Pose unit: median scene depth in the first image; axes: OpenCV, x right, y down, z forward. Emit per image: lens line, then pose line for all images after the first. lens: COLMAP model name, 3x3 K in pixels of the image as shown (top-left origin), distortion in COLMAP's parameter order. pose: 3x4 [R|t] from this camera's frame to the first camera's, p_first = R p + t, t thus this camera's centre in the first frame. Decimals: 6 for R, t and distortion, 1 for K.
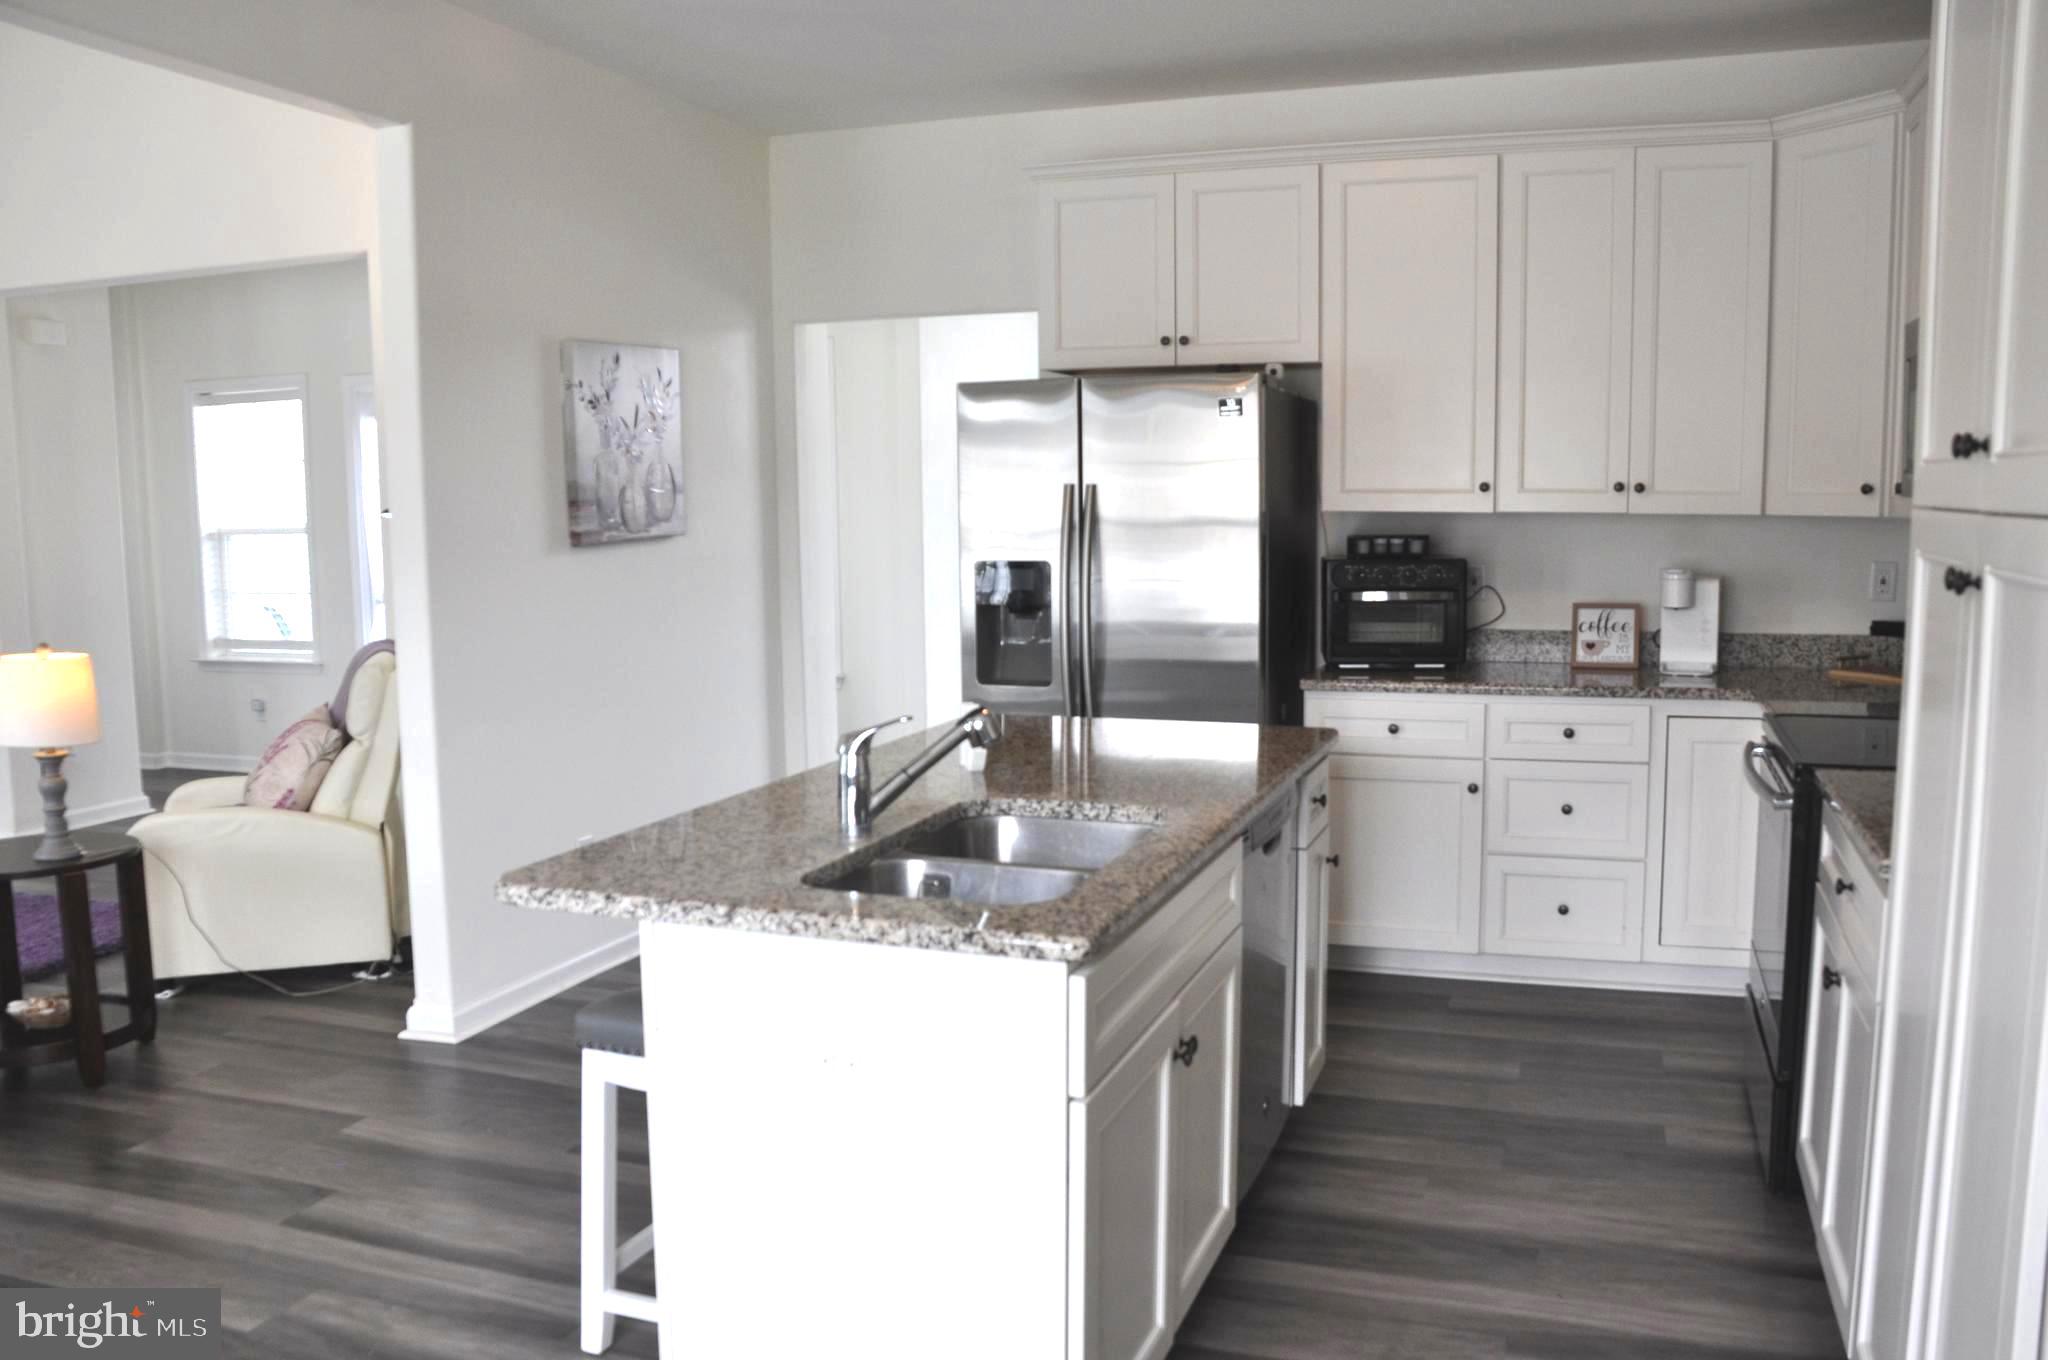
lens RADIAL K [[1640.2, 0, 1035.9], [0, 1640.2, 716.1], [0, 0, 1]] dist [-0.163476, 0.125519]
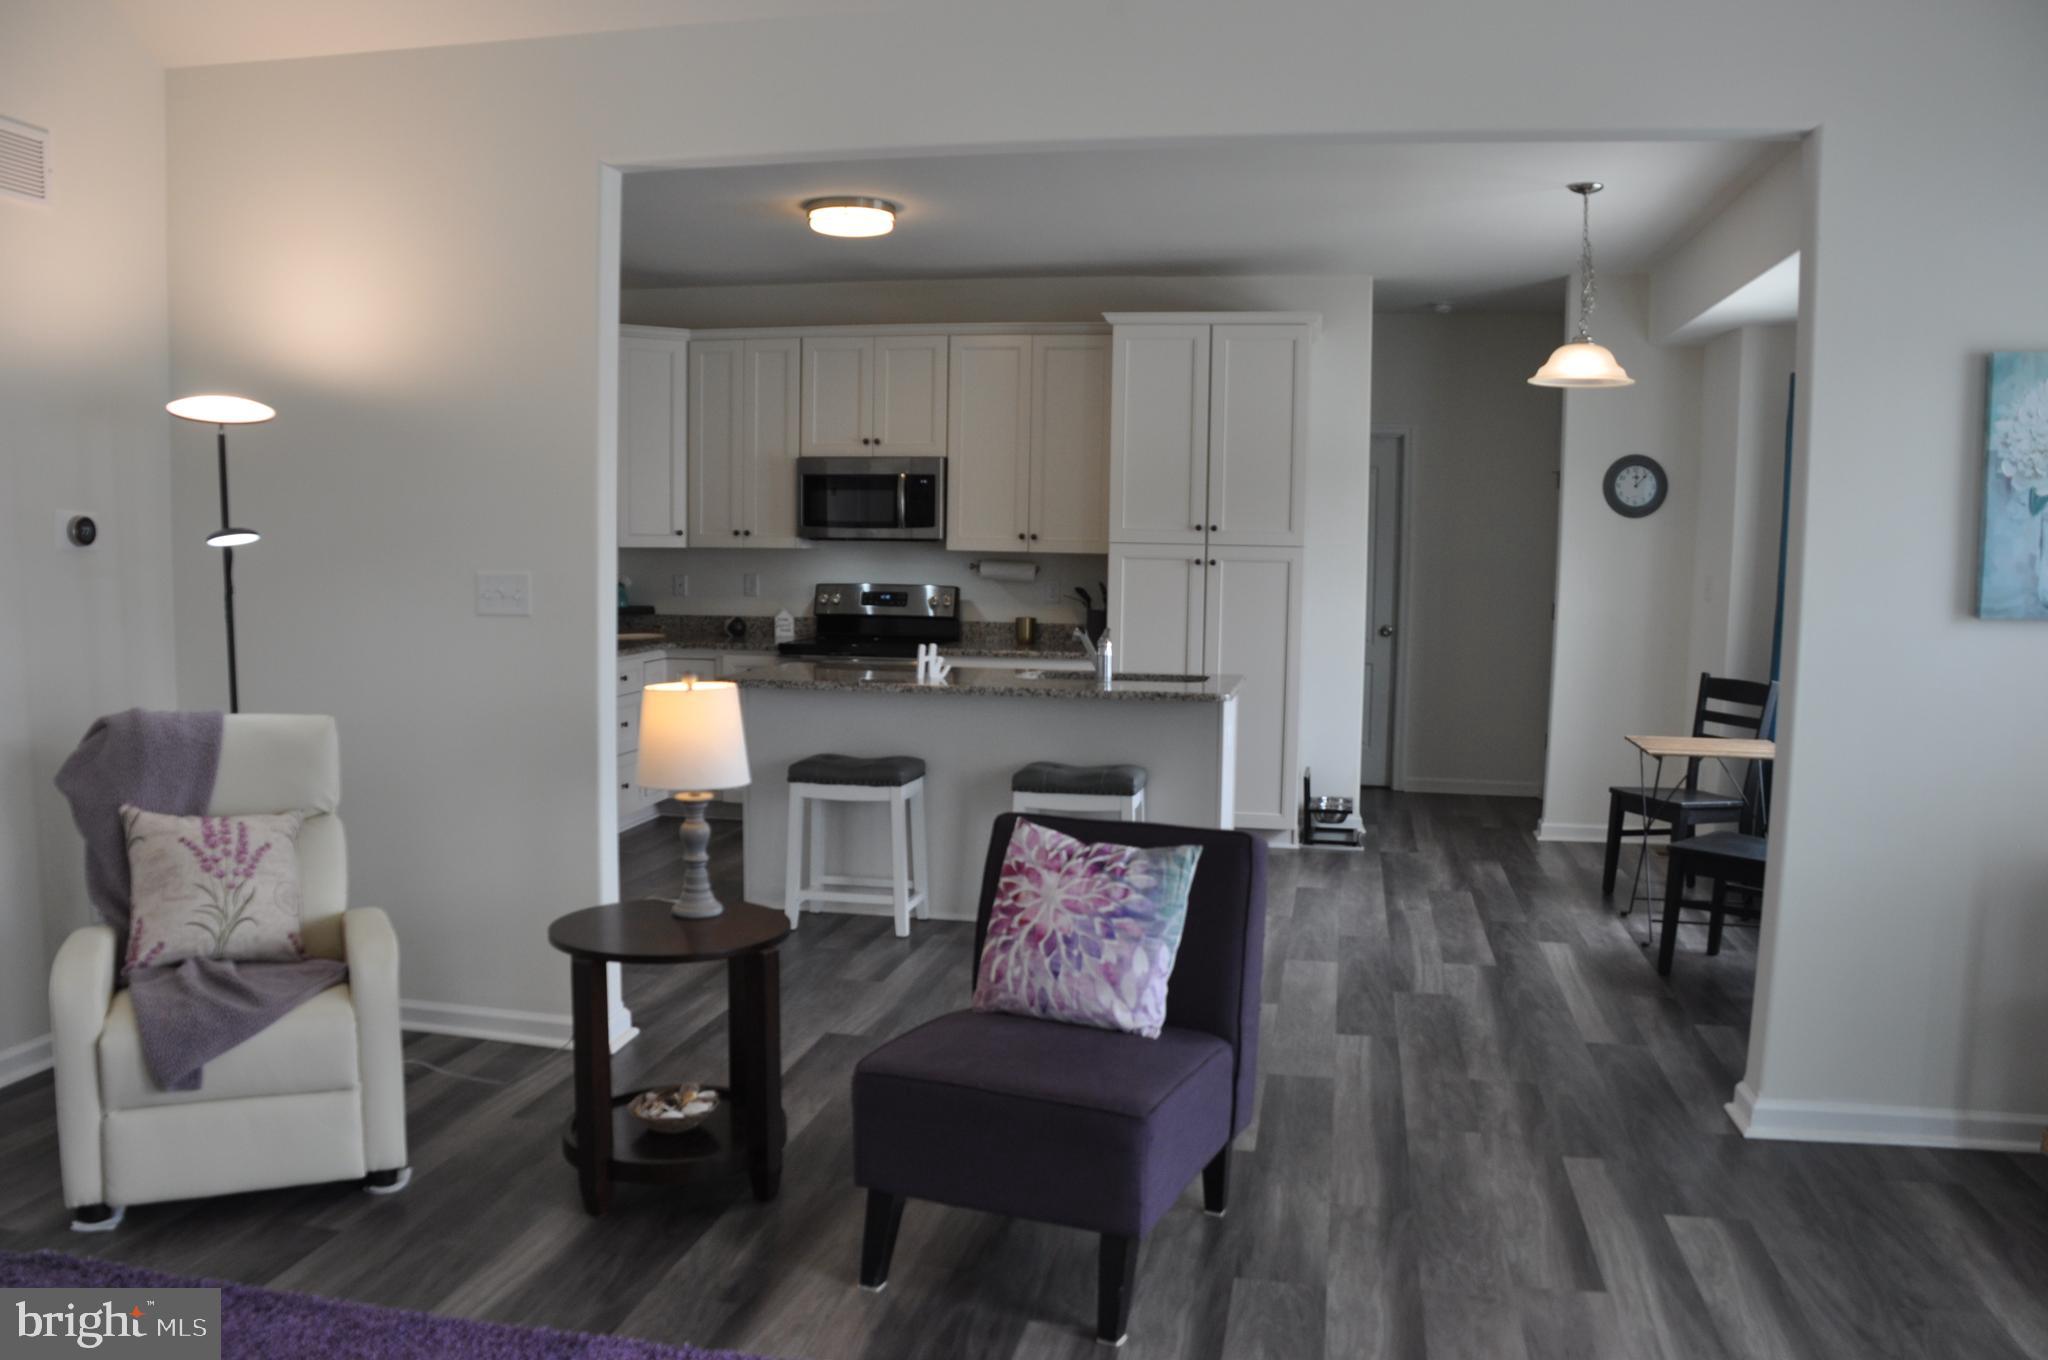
lens RADIAL K [[1602.9, 0, 1031.4], [0, 1602.9, 723.2], [0, 0, 1]] dist [-0.170230, 0.118528]
pose [[-0.144079, -0.101130, 0.984385, -1.284017], [0.120279, 0.985599, 0.118859, -0.084100], [-0.982229, 0.135526, -0.129841, 0.771052]]
